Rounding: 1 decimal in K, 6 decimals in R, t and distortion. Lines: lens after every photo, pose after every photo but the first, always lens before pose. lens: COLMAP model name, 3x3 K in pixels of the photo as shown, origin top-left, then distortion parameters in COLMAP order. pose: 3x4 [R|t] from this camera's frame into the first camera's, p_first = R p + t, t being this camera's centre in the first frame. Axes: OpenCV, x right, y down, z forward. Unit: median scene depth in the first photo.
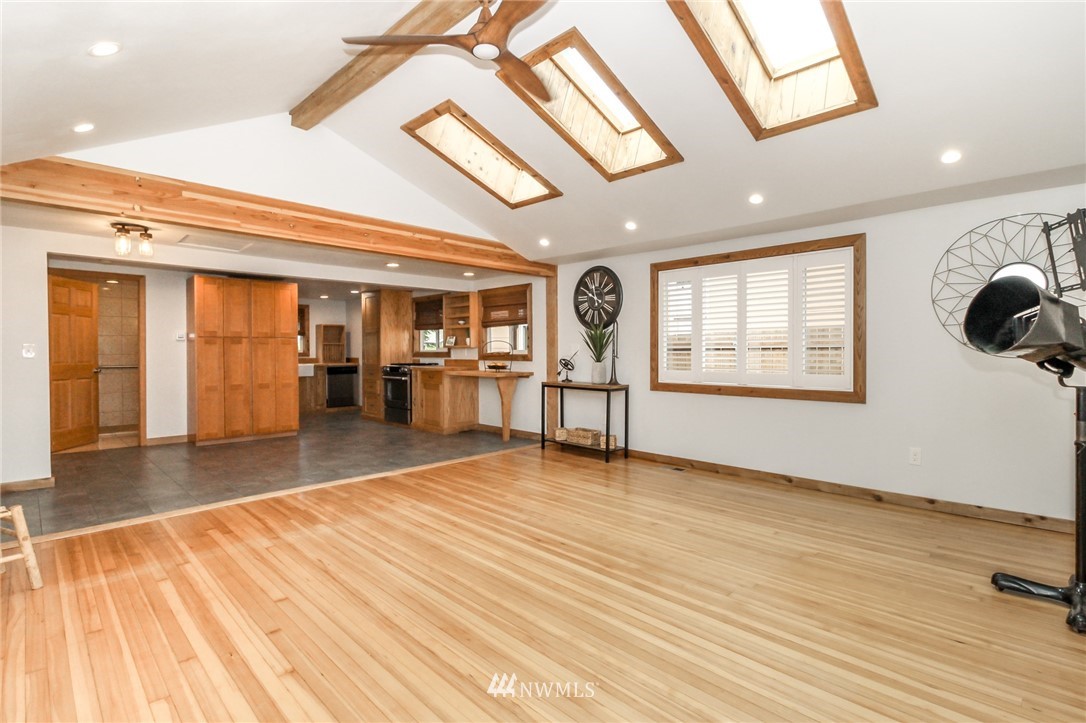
lens RADIAL K [[534.8, 0, 597.7], [0, 534.8, 358.0], [0, 0, 1]] dist [-0.000918, 0.000143]
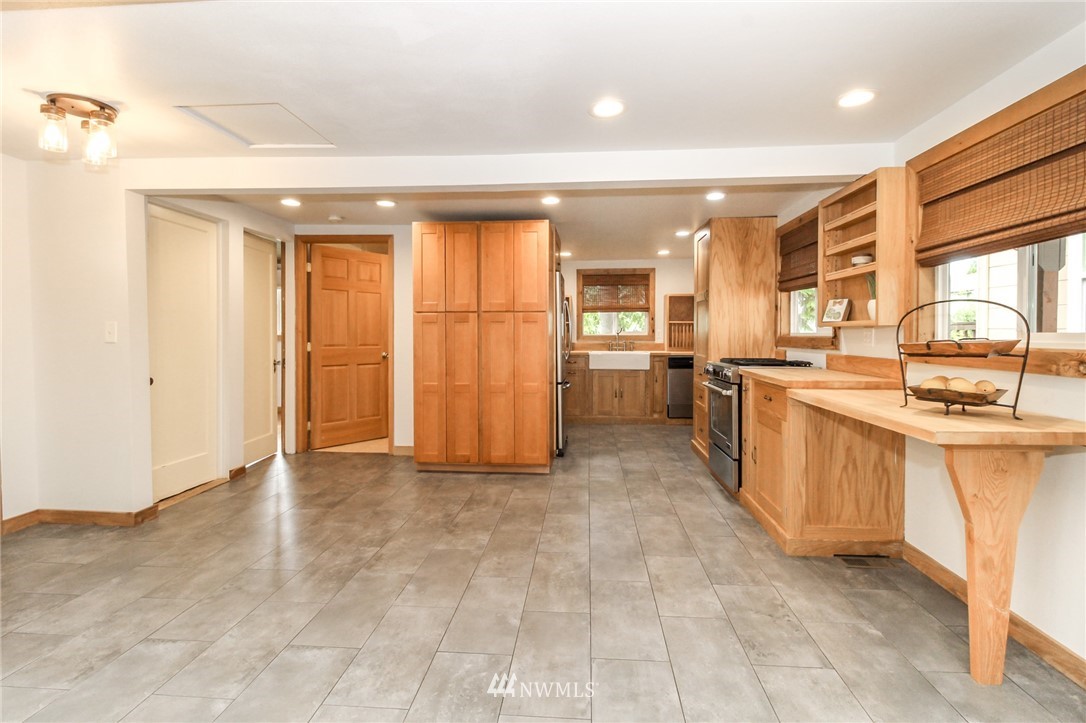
lens RADIAL K [[528.9, 0, 558.0], [0, 528.9, 342.4], [0, 0, 1]] dist [0.000706, -0.008460]
pose [[0.618362, 0.016573, -0.785718, -0.100269], [-0.010383, 0.999863, 0.012918, -0.011813], [0.785825, 0.000170, 0.618449, 0.671399]]
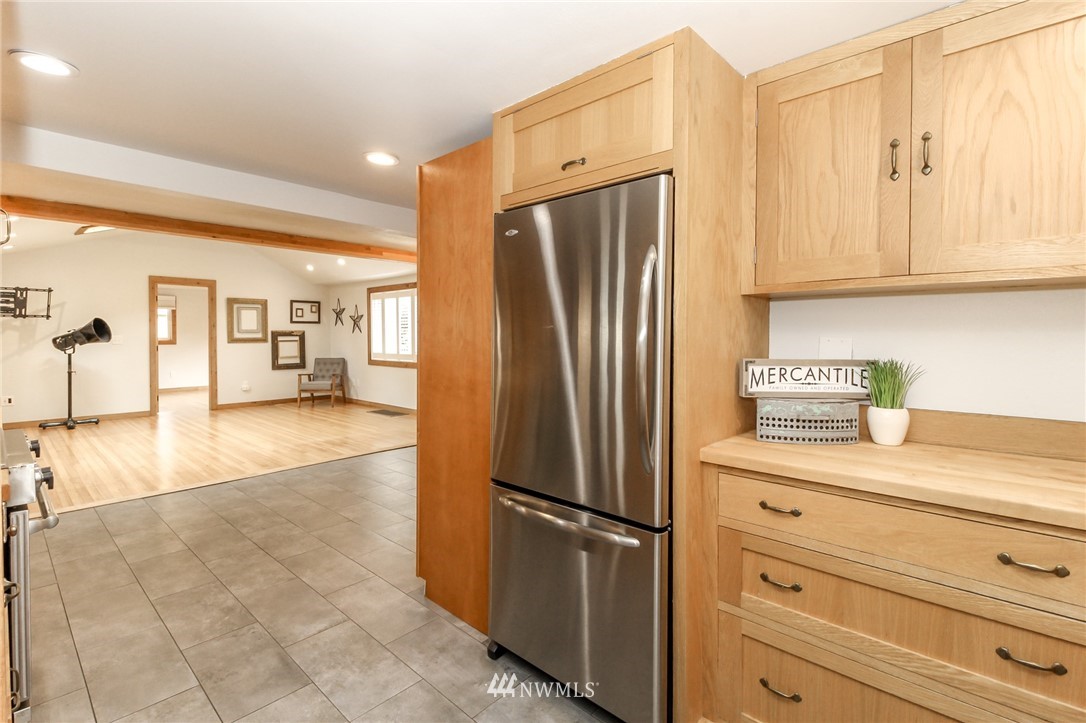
lens RADIAL K [[497.8, 0, 546.2], [0, 497.8, 345.1], [0, 0, 1]] dist [0.013578, -0.012030]
pose [[-0.999860, 0.001187, 0.016711, -0.675897], [0.001783, 0.999363, 0.035653, -0.033136], [-0.016658, 0.035677, -0.999225, 1.374651]]
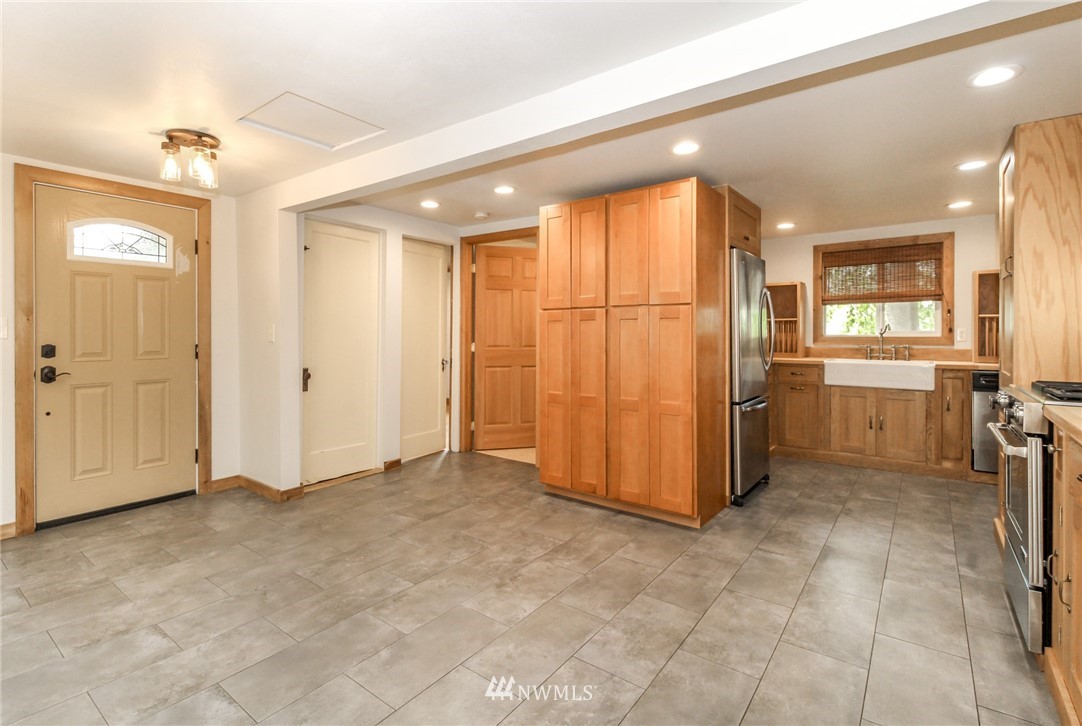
lens RADIAL K [[530.2, 0, 494.6], [0, 530.2, 334.4], [0, 0, 1]] dist [0.014079, -0.013743]
pose [[0.036582, 0.004732, -0.999319, -0.151334], [-0.010794, 0.999932, 0.004340, -0.013886], [0.999272, 0.010628, 0.036631, 0.855516]]
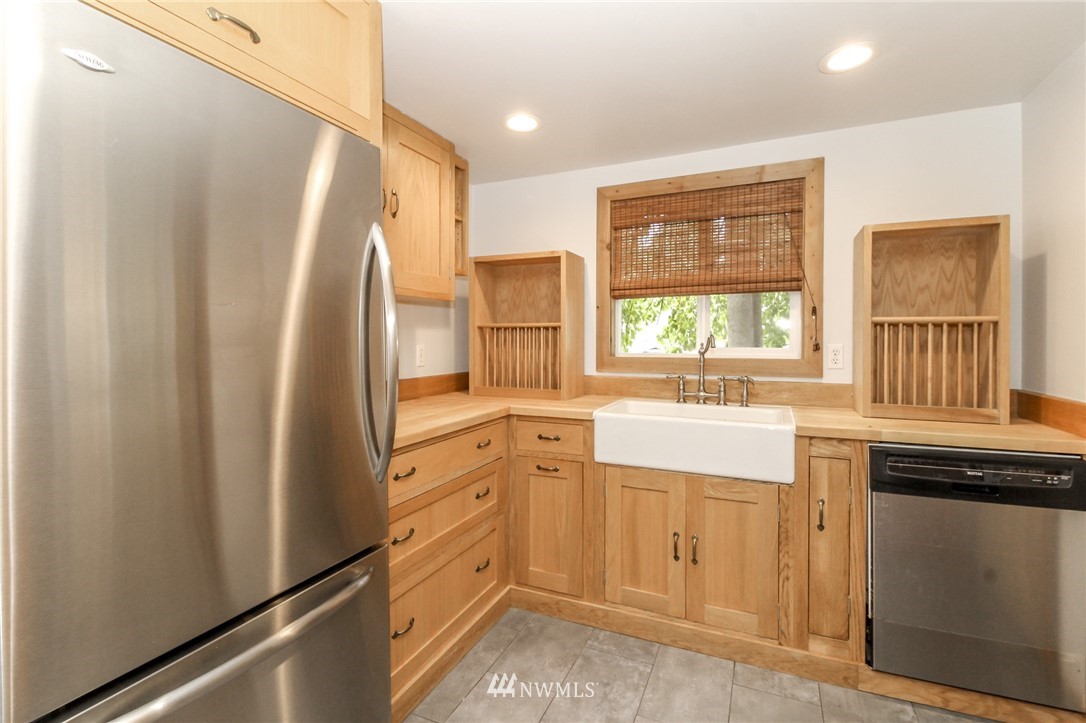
lens RADIAL K [[517.4, 0, 534.2], [0, 517.4, 345.4], [0, 0, 1]] dist [-0.000633, -0.001412]
pose [[0.300832, 0.013823, -0.953577, -0.518406], [-0.012648, 0.999865, 0.010504, -0.024544], [0.953593, 0.008901, 0.300966, 1.164393]]
